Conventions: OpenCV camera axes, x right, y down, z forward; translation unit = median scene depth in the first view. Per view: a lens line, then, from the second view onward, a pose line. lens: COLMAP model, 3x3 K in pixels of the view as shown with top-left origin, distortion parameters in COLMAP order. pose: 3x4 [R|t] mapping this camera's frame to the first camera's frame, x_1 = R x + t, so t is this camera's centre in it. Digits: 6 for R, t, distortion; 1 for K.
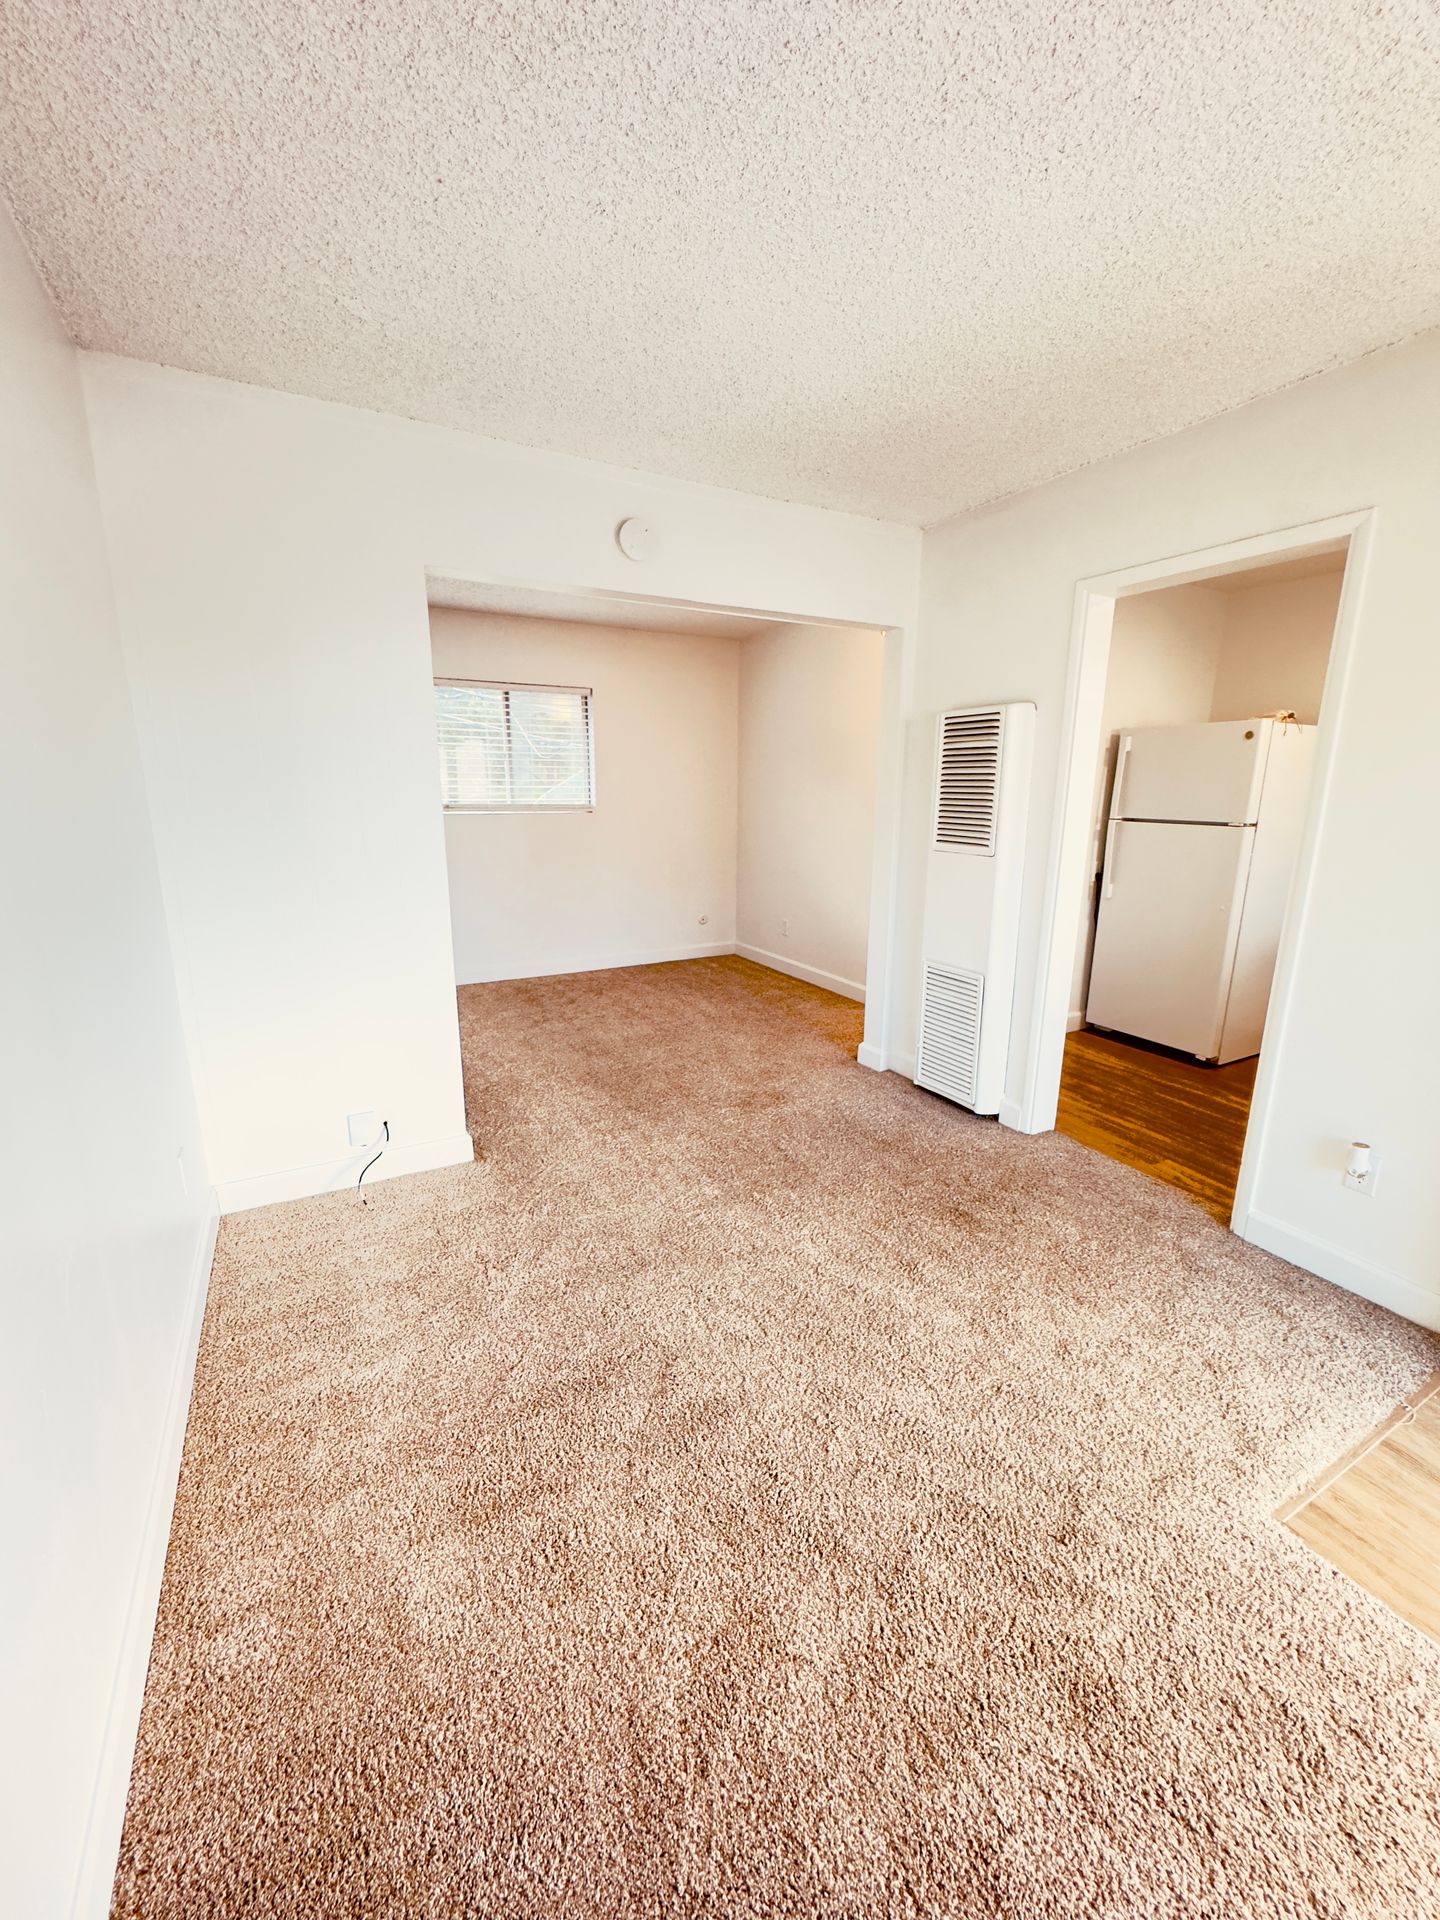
lens RADIAL K [[769.3, 0, 727.9], [0, 769.3, 967.7], [0, 0, 1]] dist [-0.006484, 0.000638]
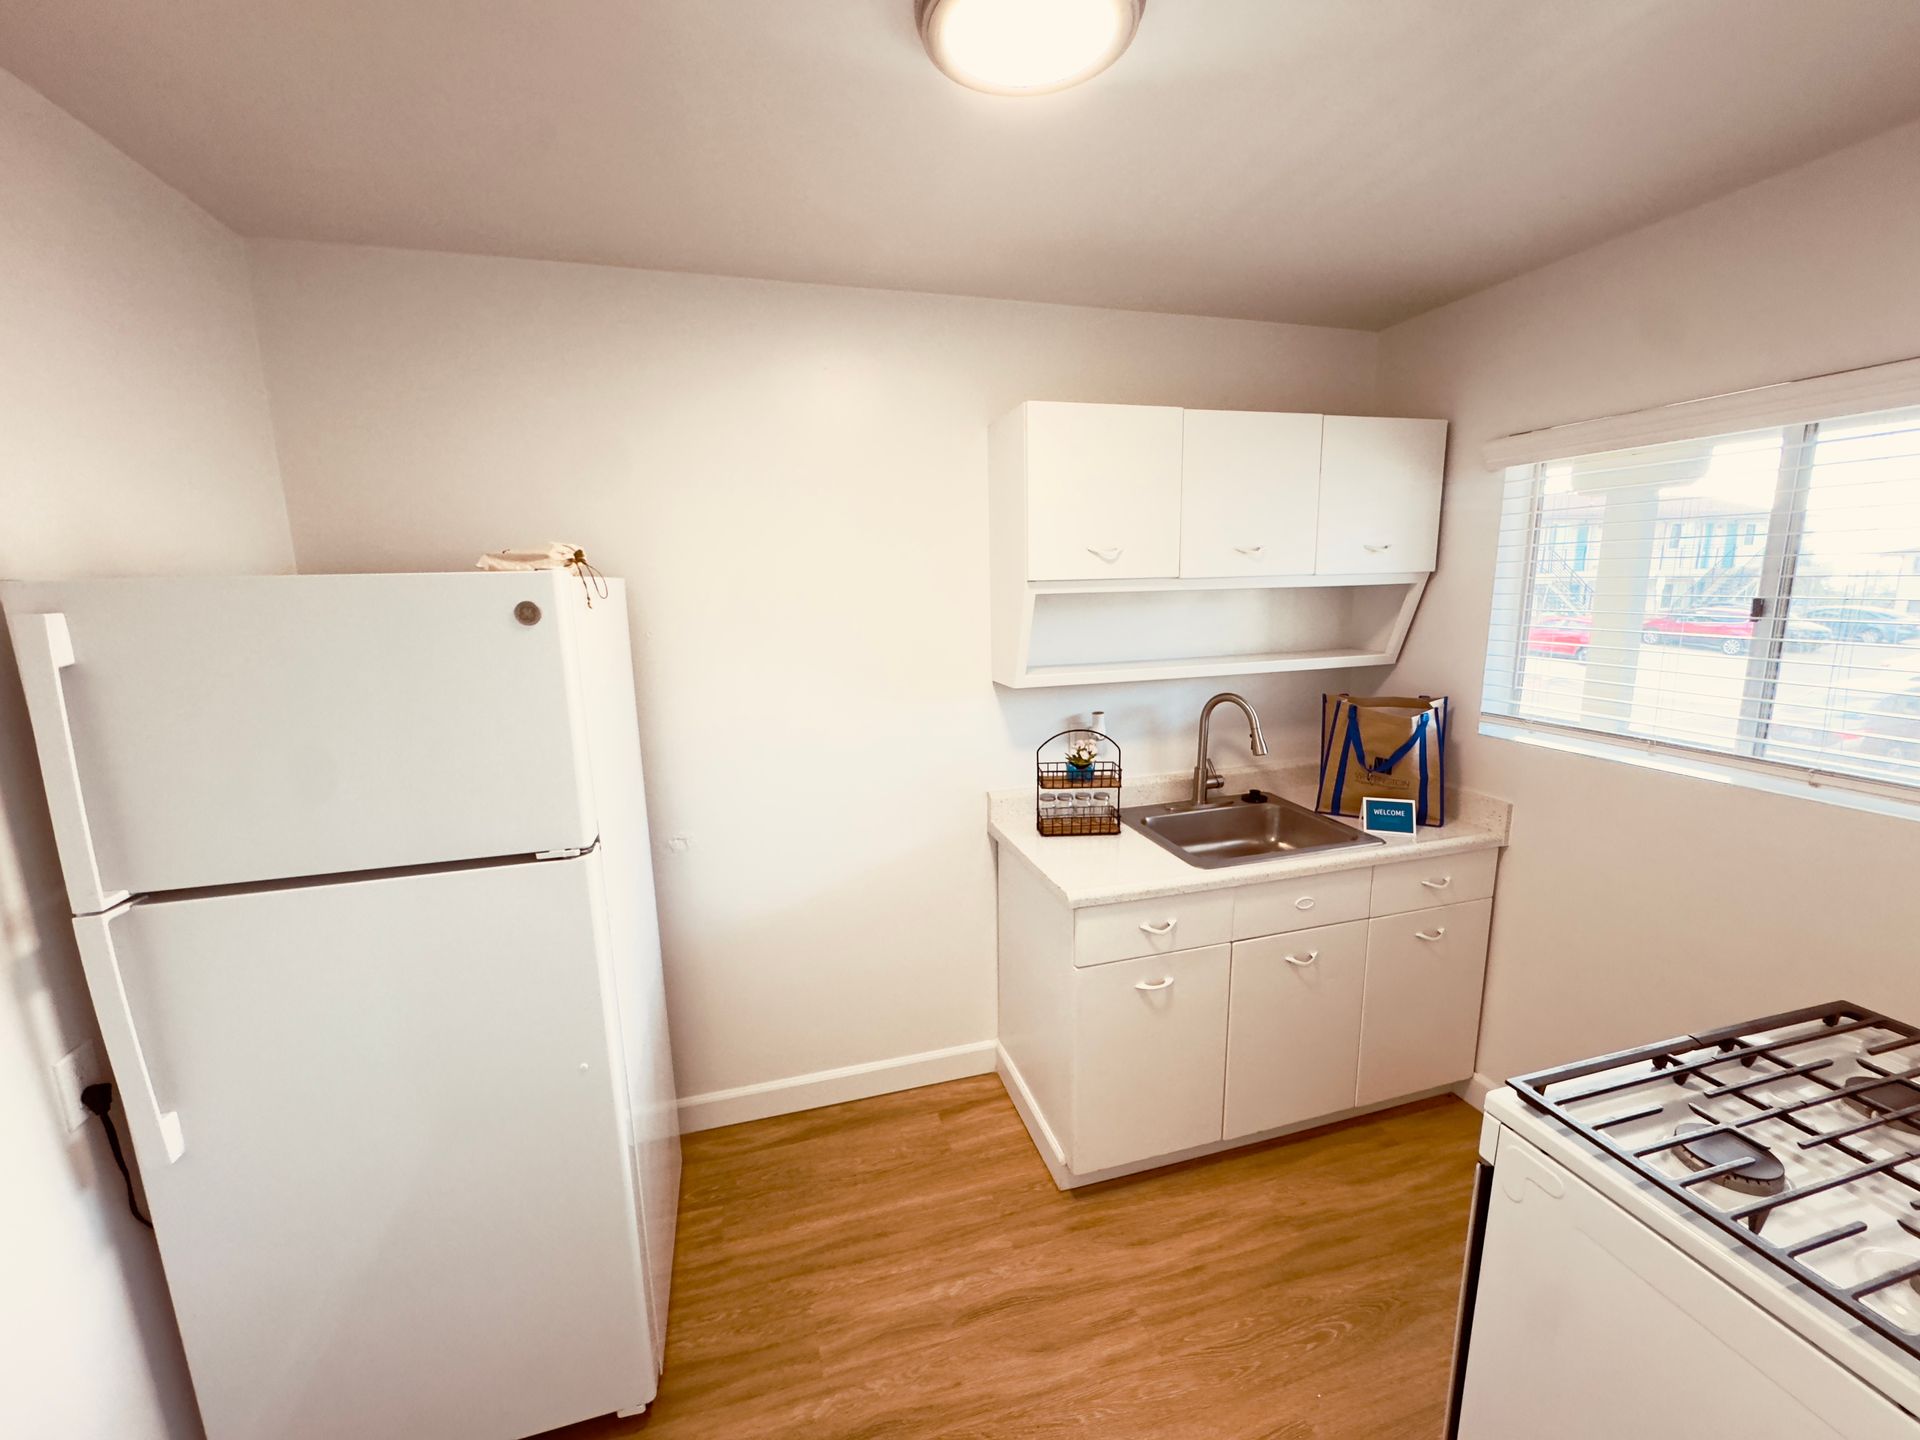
lens RADIAL K [[769.3, 0, 966.4], [0, 769.3, 711.6], [0, 0, 1]] dist [-0.006484, 0.000638]
pose [[0.233369, -0.185182, 0.954592, 0.329809], [0.246165, 0.960972, 0.126239, -0.218597], [-0.940713, 0.205527, 0.269846, 0.622795]]
